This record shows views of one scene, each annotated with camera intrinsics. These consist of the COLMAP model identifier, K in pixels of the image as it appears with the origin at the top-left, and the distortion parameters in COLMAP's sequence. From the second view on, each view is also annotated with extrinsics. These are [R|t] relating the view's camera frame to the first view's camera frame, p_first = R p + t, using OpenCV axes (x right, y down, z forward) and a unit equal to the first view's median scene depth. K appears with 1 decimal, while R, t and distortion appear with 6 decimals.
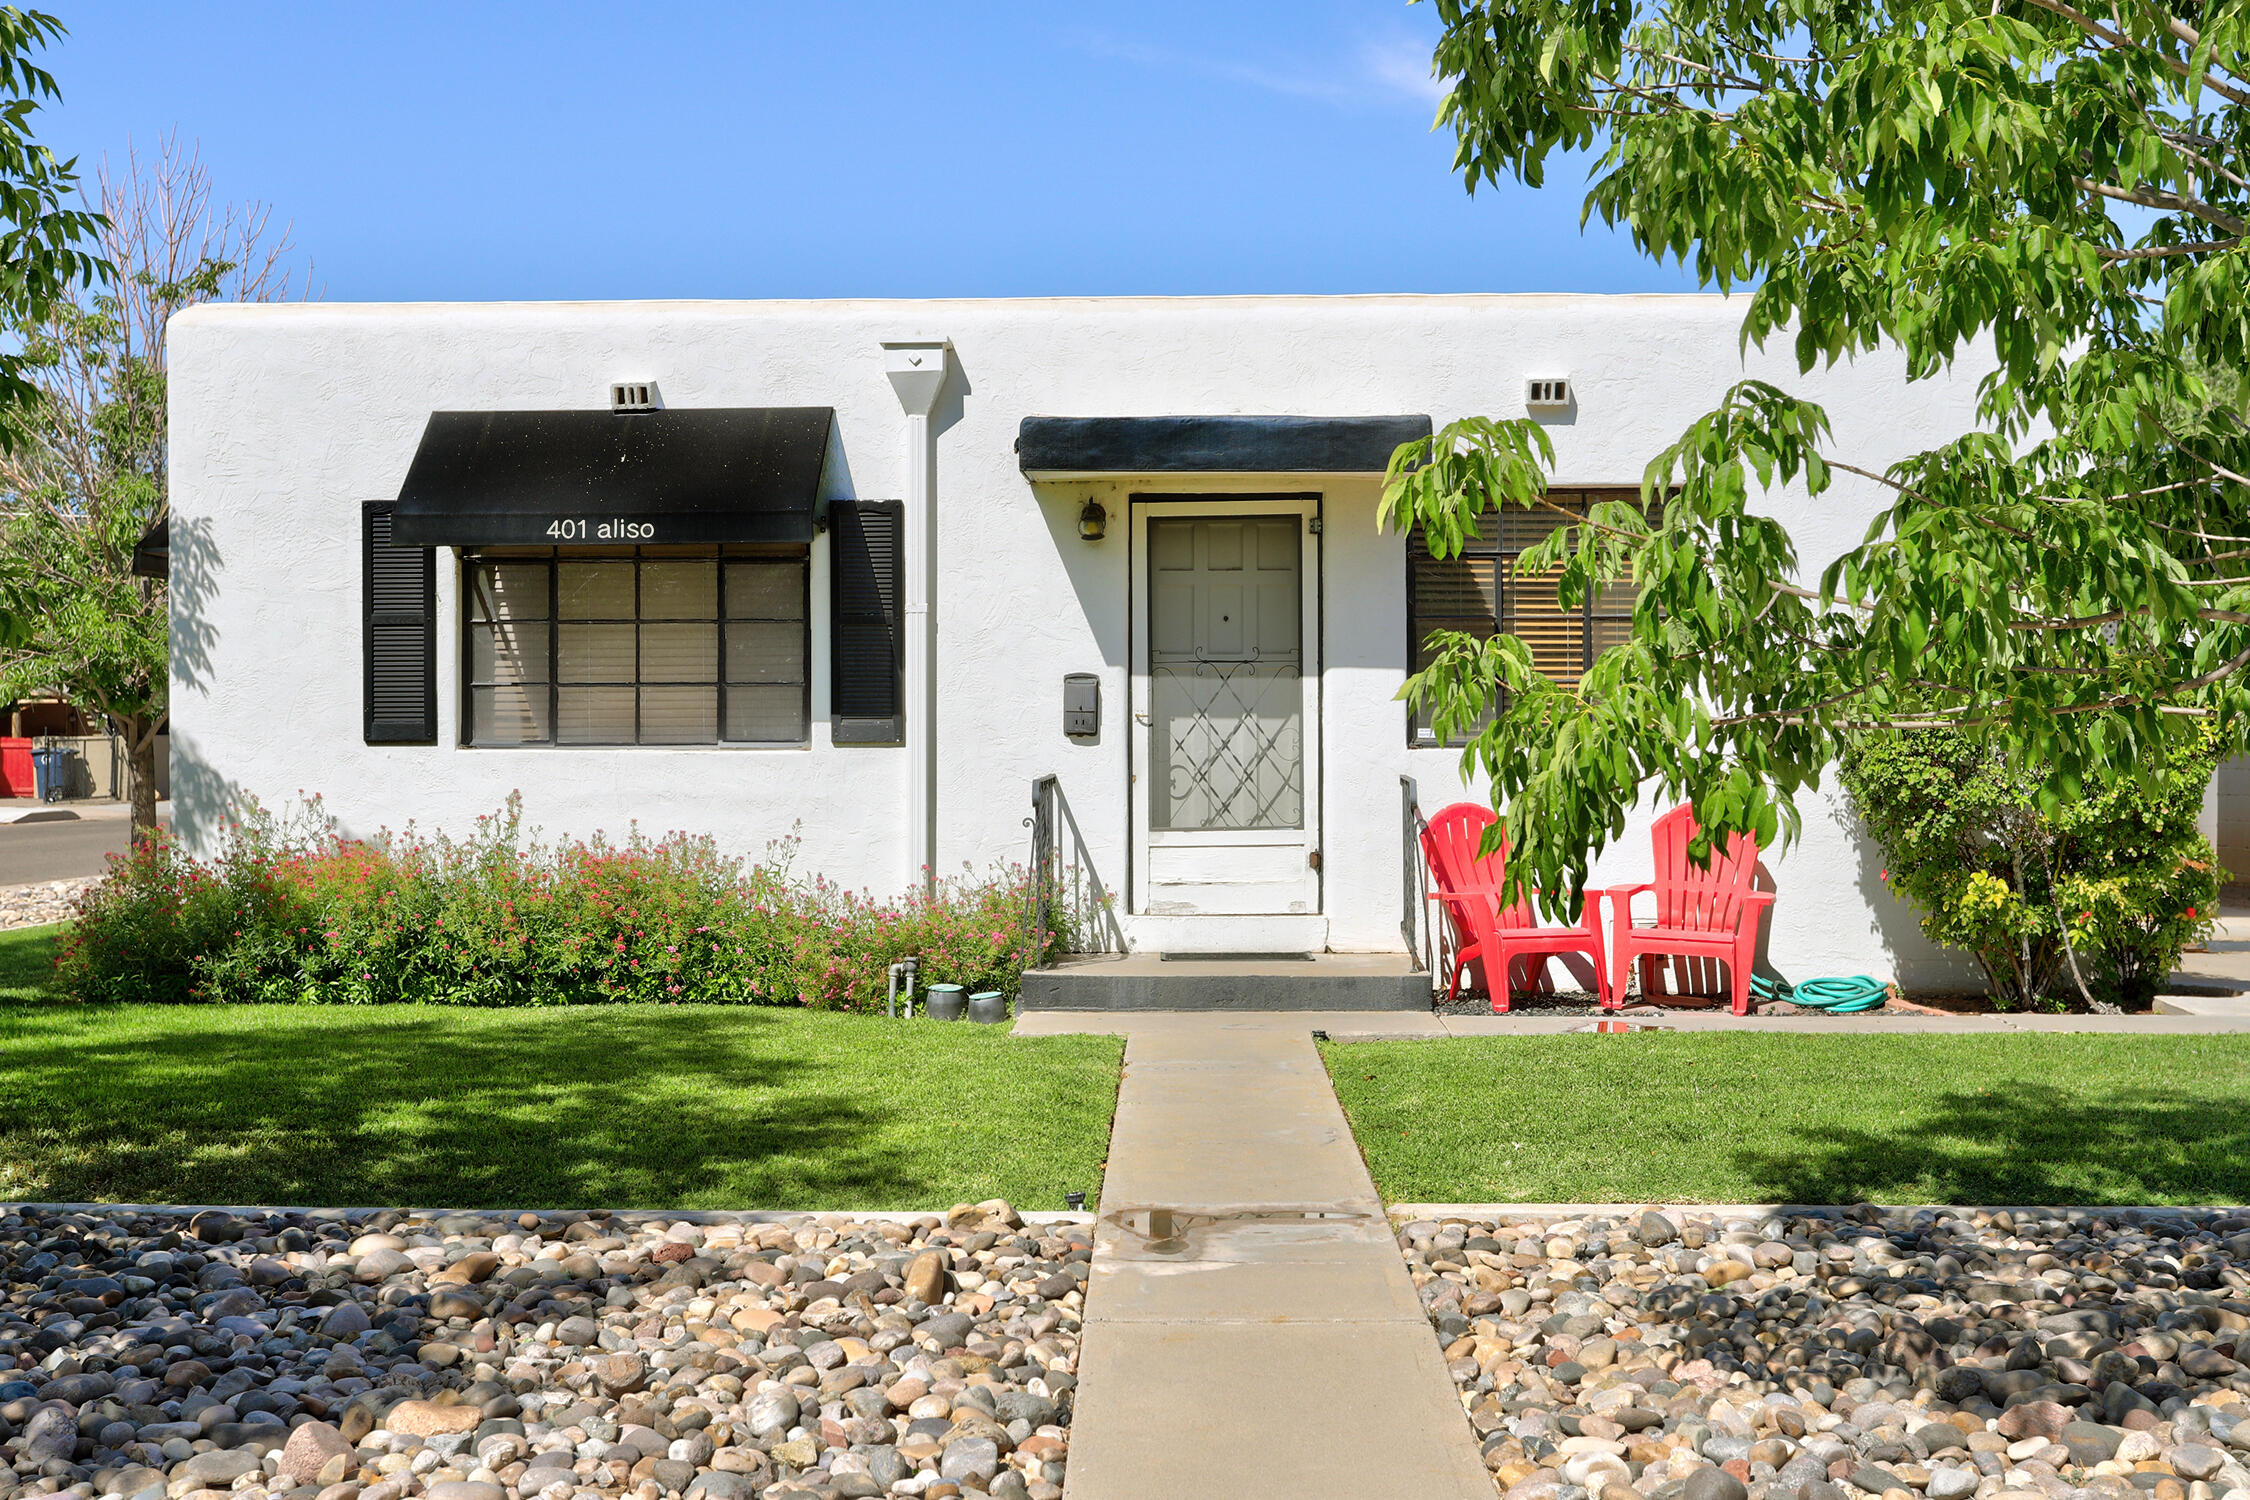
lens RADIAL K [[2554.7, 0, 1120.2], [0, 2554.7, 745.7], [0, 0, 1]] dist [0.012124, 0.000000]
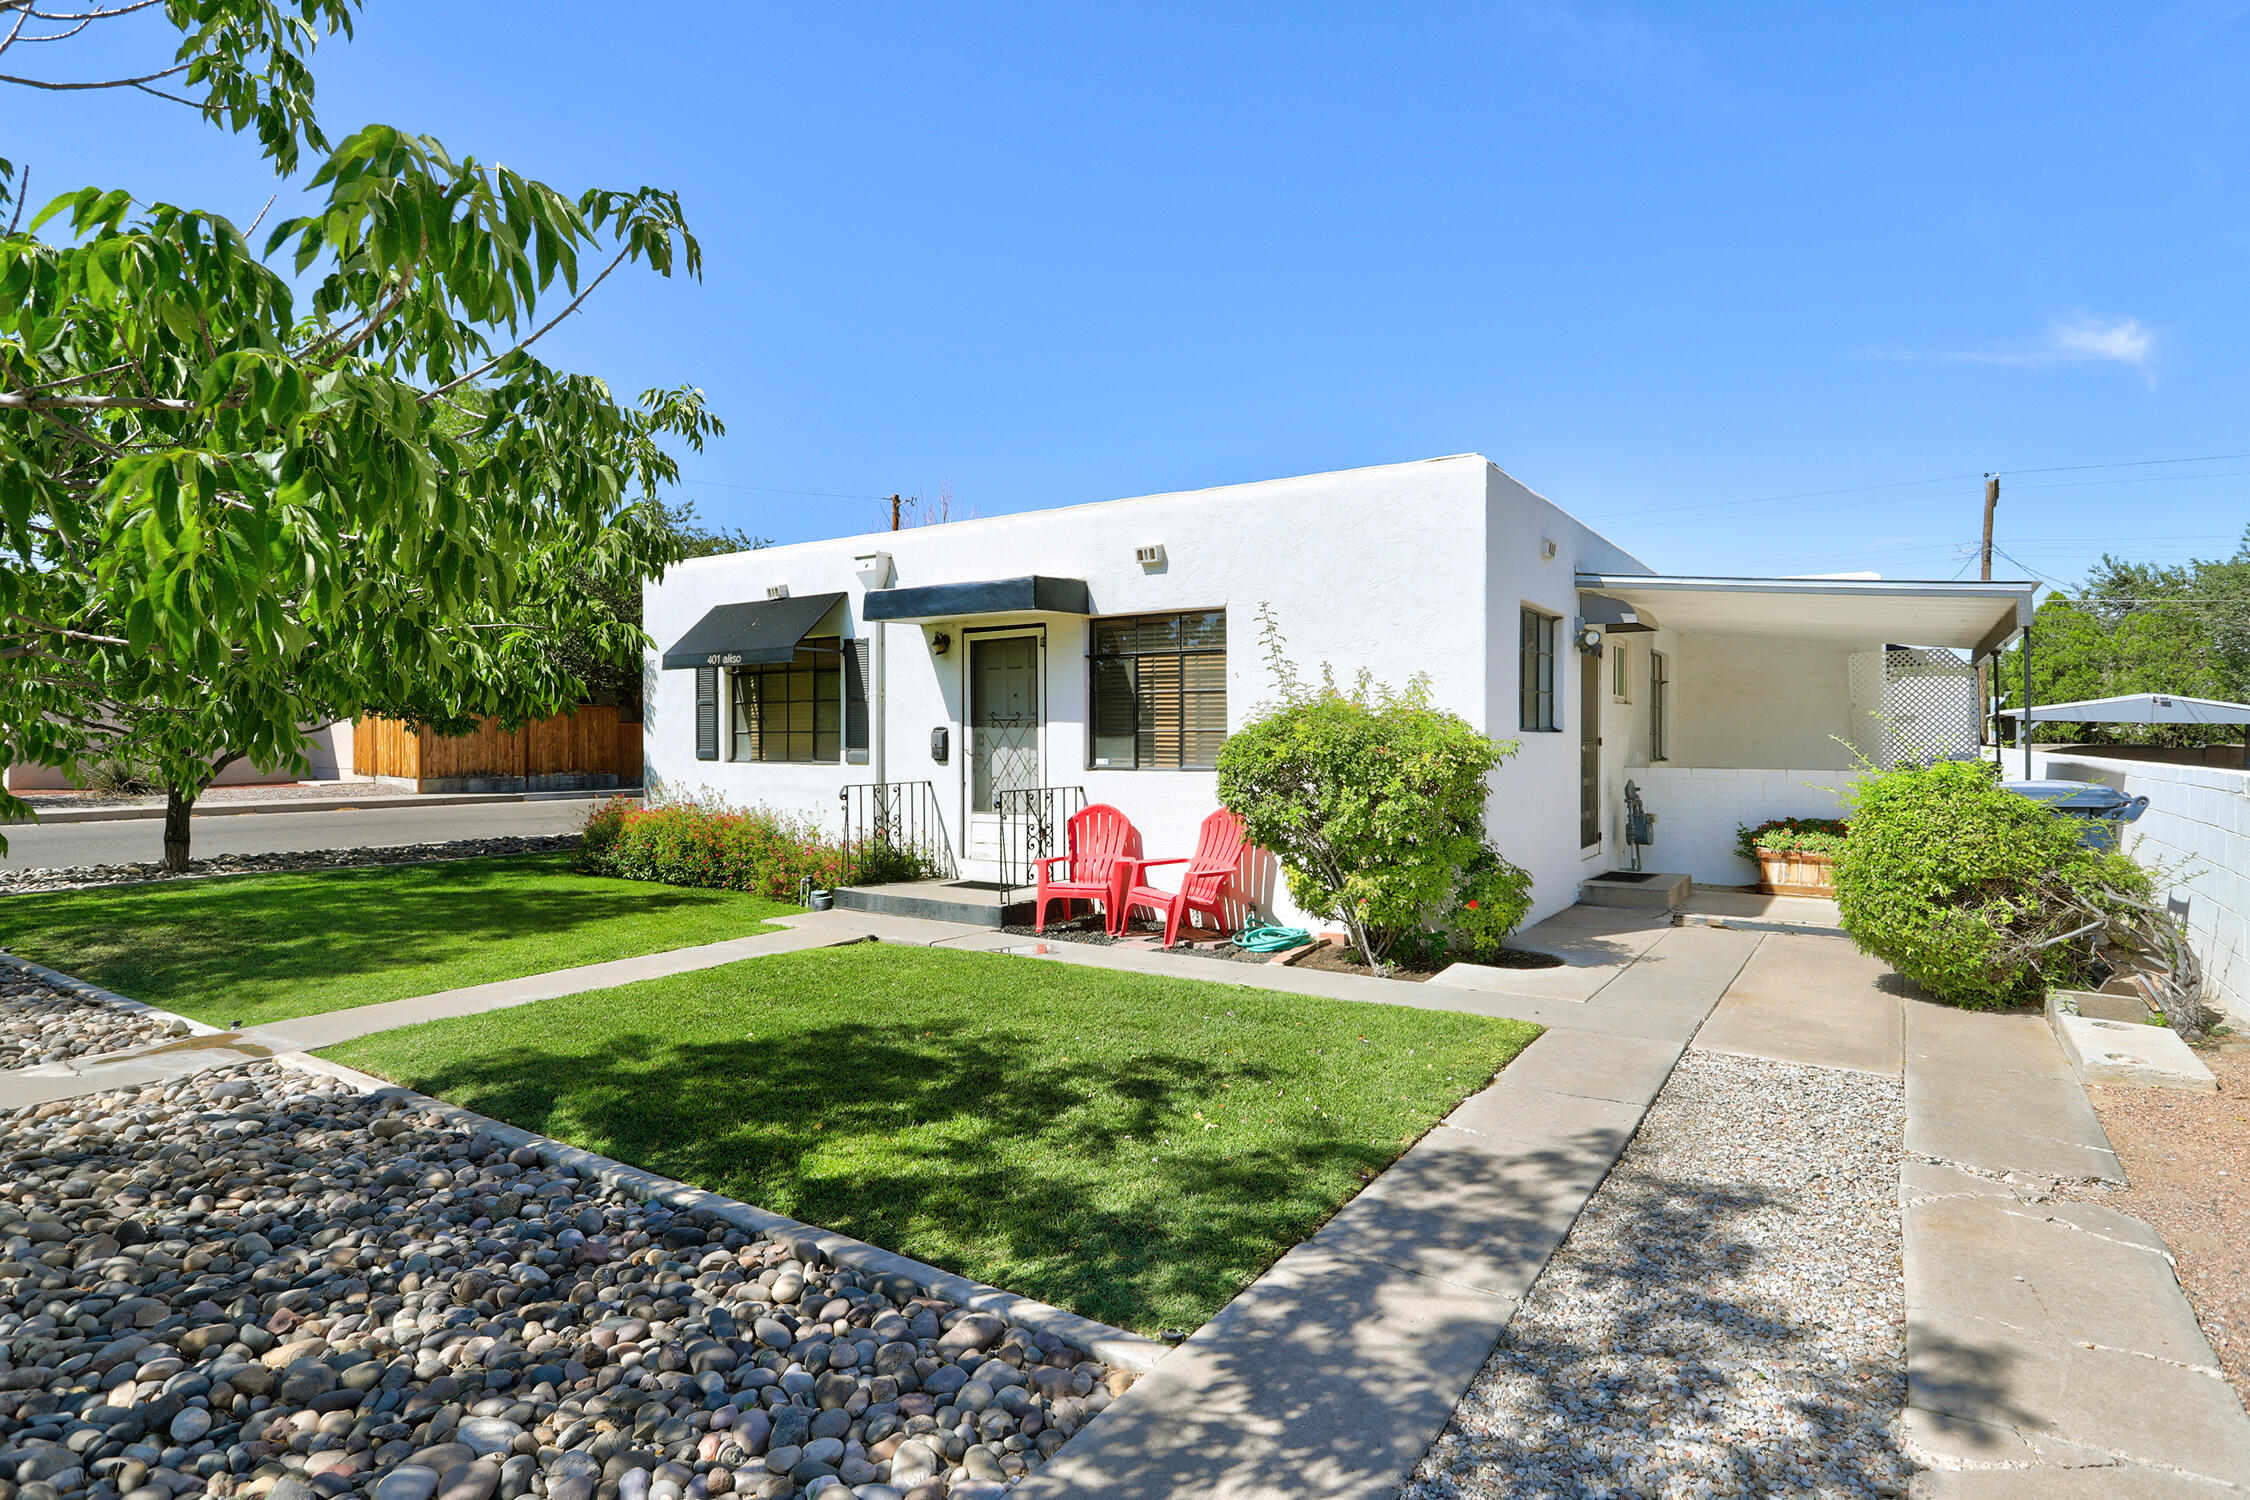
lens RADIAL K [[1186.6, 0, 1125.2], [0, 1186.6, 743.5], [0, 0, 1]] dist [-0.000965, -0.000246]
pose [[0.842926, 0.004852, -0.538008, 0.488507], [-0.002402, 0.999983, 0.005255, -0.018168], [0.538024, -0.003137, 0.842924, 0.301041]]
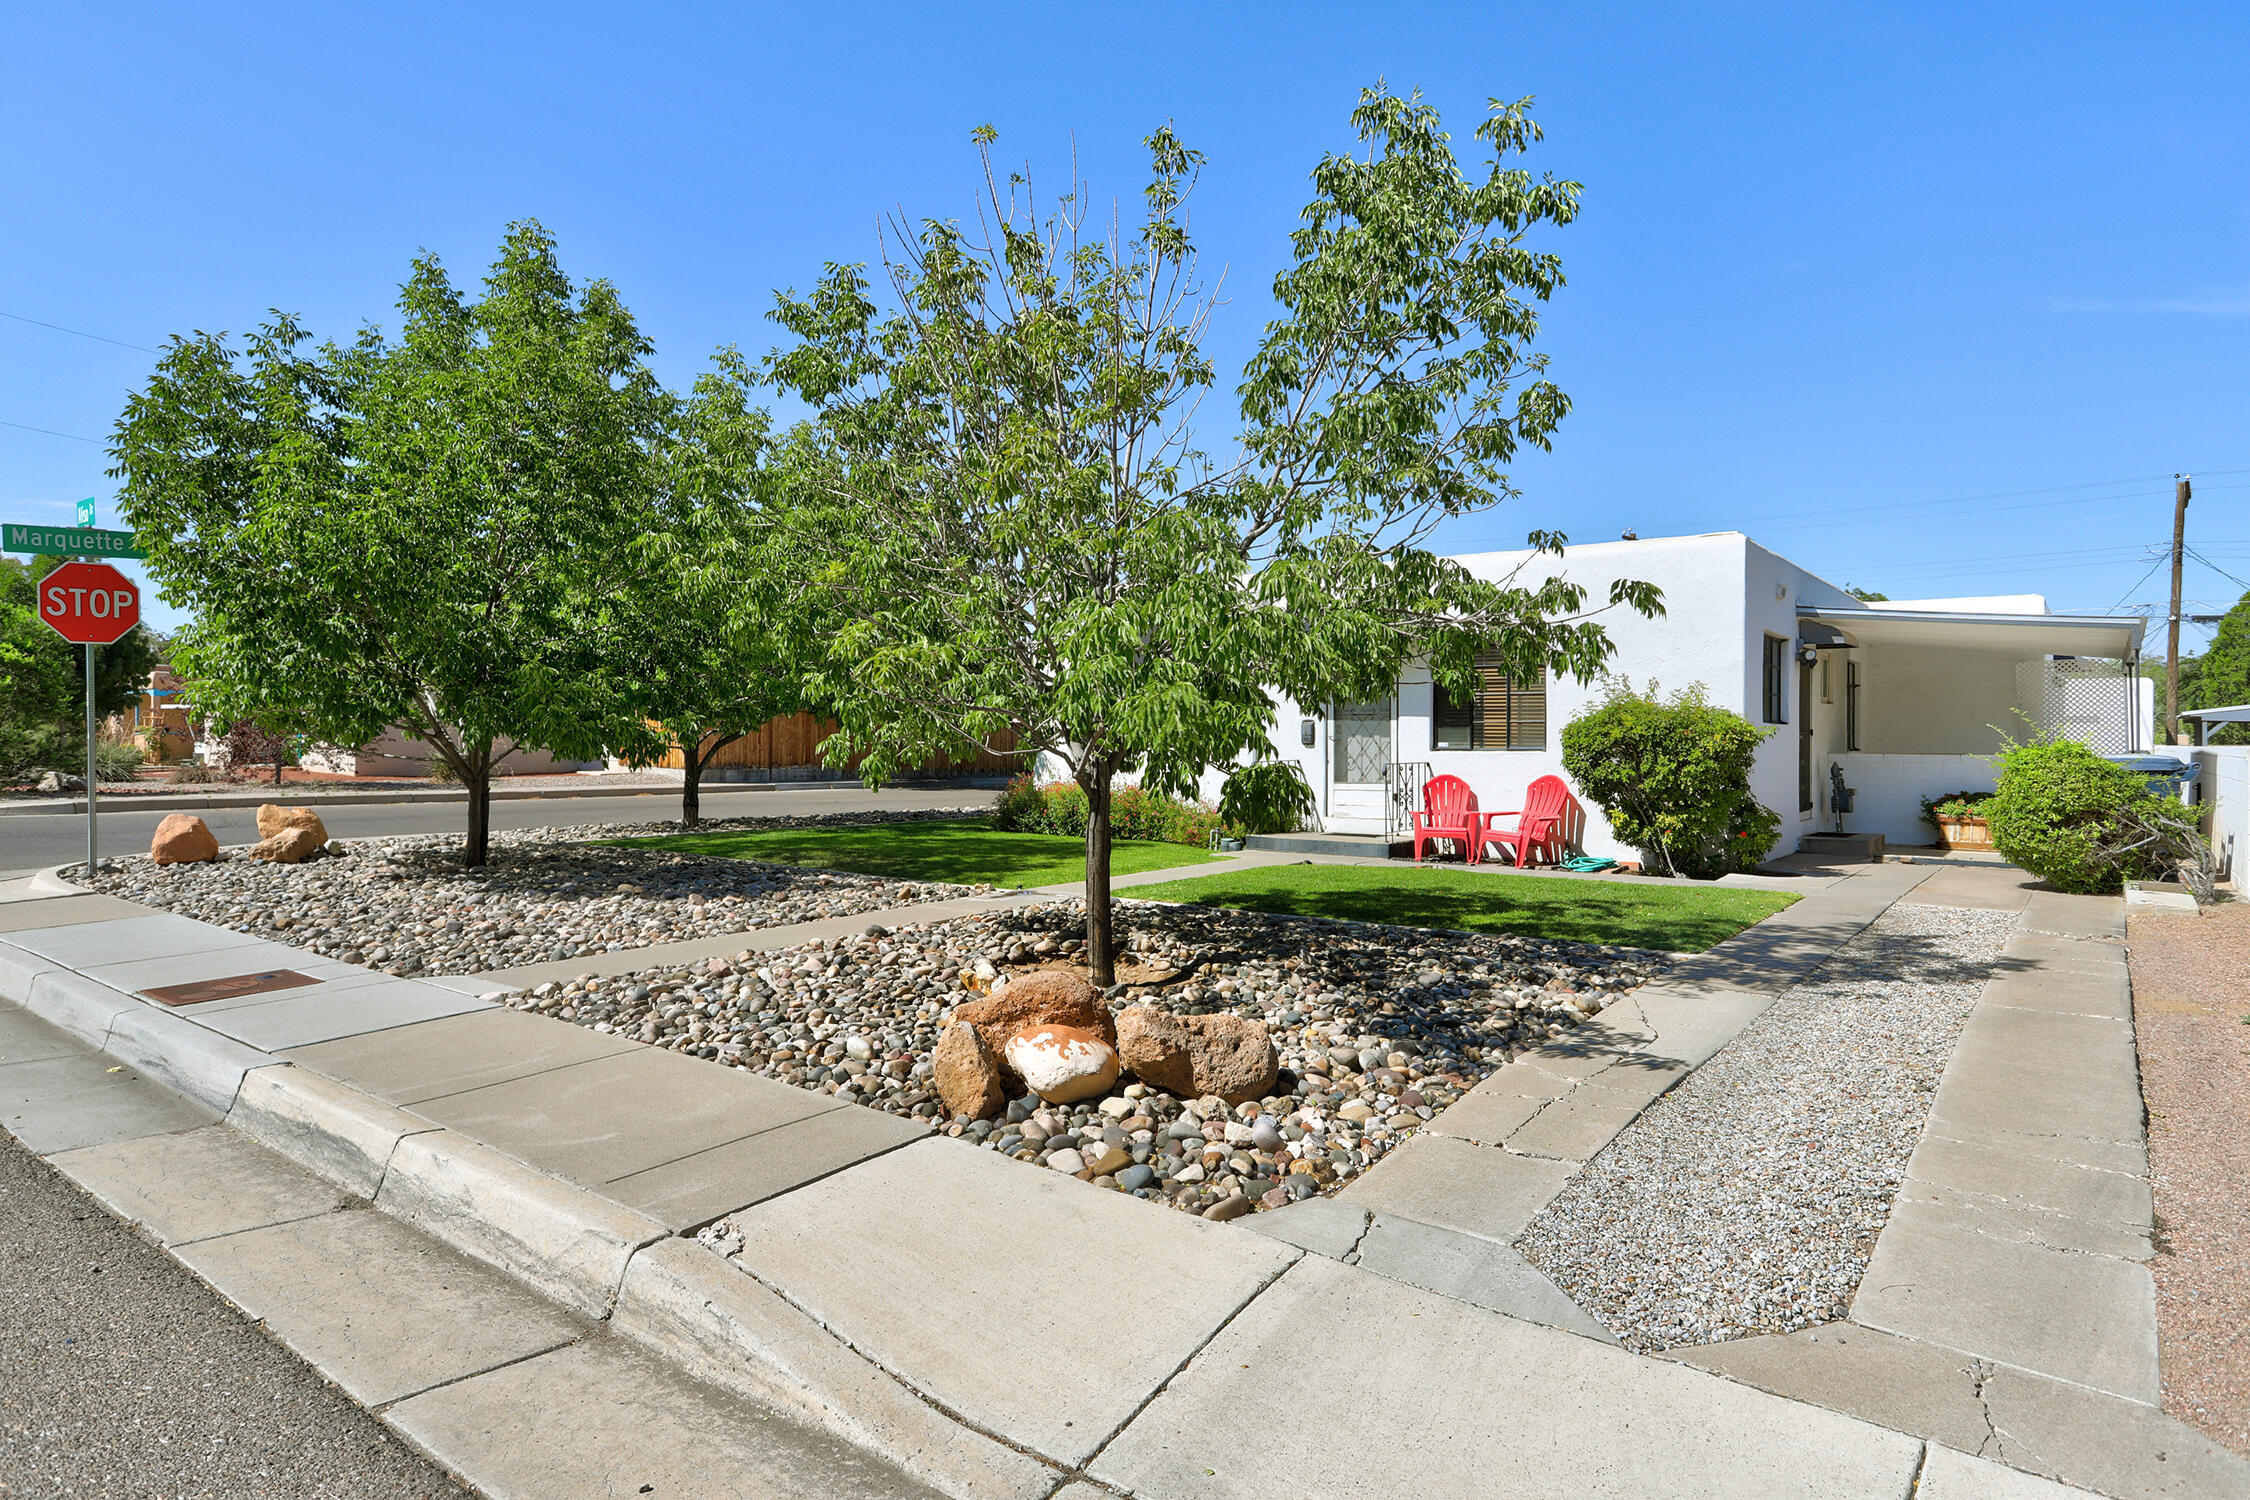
lens RADIAL K [[1306.9, 0, 1123.9], [0, 1306.9, 745.0], [0, 0, 1]] dist [0.003858, 0.000378]
pose [[0.805146, 0.006986, -0.593036, 0.522296], [-0.006057, 0.999975, 0.003556, -0.005772], [0.593046, 0.000729, 0.805168, -0.122328]]
